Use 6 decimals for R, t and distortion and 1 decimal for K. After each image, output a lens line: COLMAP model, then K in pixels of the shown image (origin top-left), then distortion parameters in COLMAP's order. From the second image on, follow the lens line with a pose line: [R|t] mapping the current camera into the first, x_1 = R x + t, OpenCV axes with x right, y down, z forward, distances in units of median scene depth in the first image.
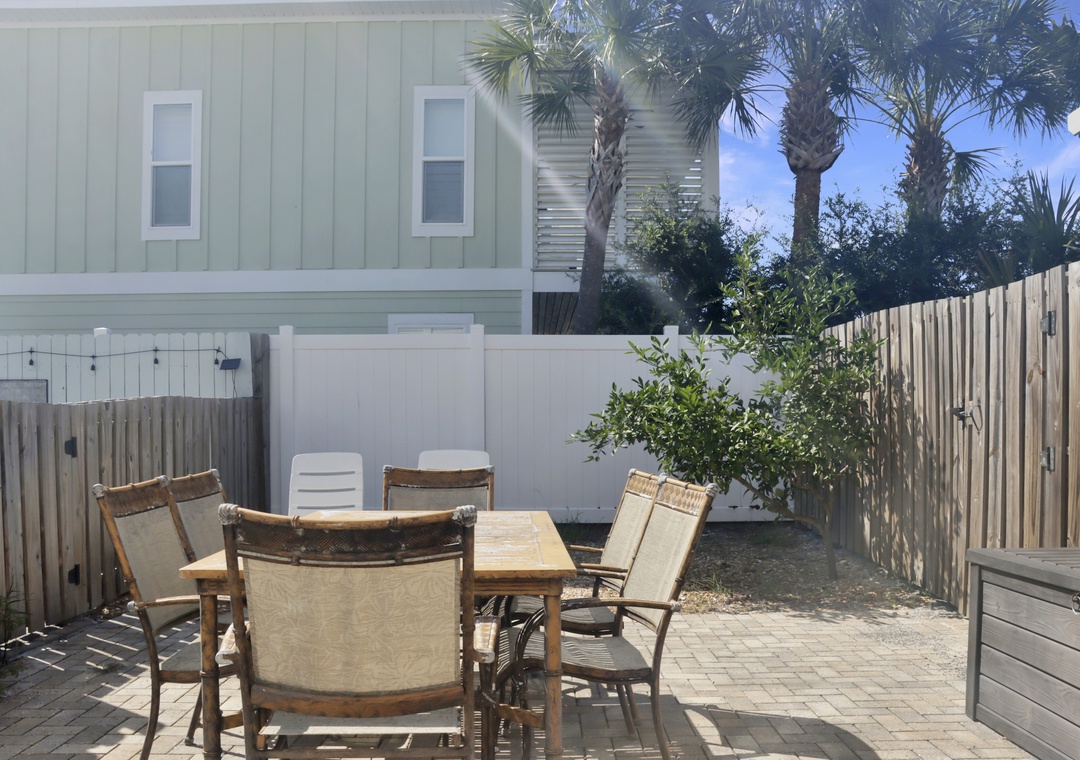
lens RADIAL K [[974.0, 0, 546.6], [0, 974.0, 452.4], [0, 0, 1]] dist [-0.071473, 0.010704]
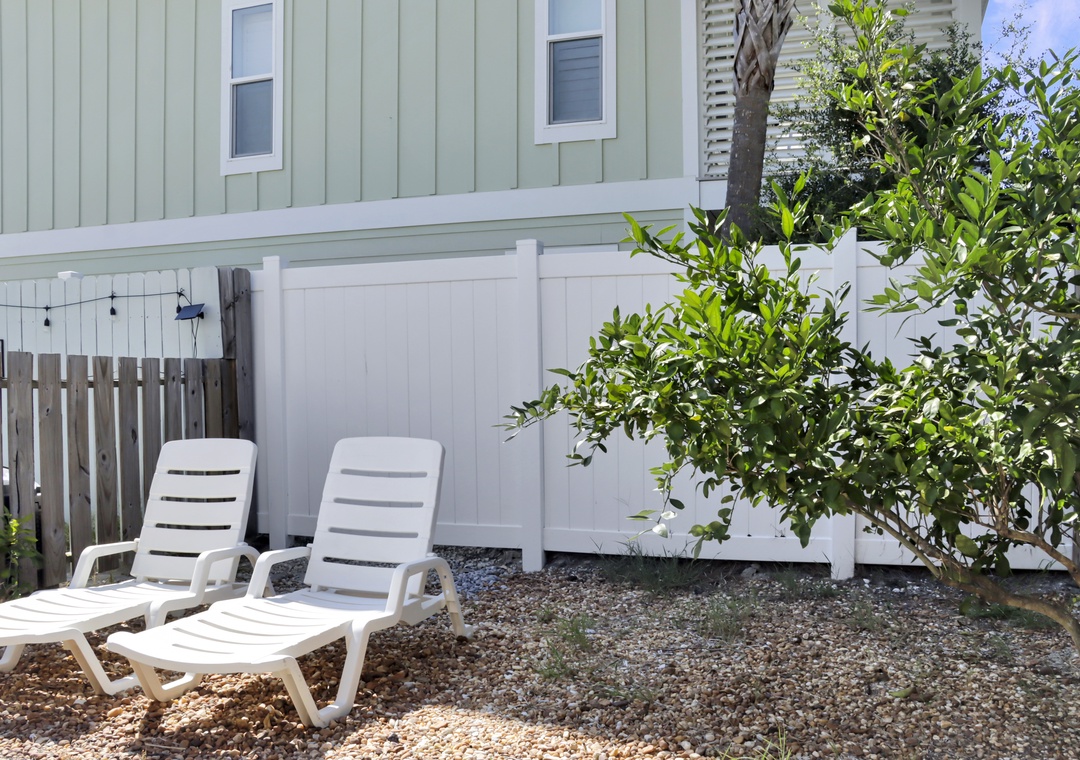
lens RADIAL K [[992.1, 0, 540.1], [0, 992.1, 425.7], [0, 0, 1]] dist [-0.087986, 0.007675]
pose [[0.942658, 0.009129, -0.333637, 0.154955], [-0.011440, 0.999922, -0.004963, -0.006102], [0.333565, 0.008496, 0.942689, 0.388391]]
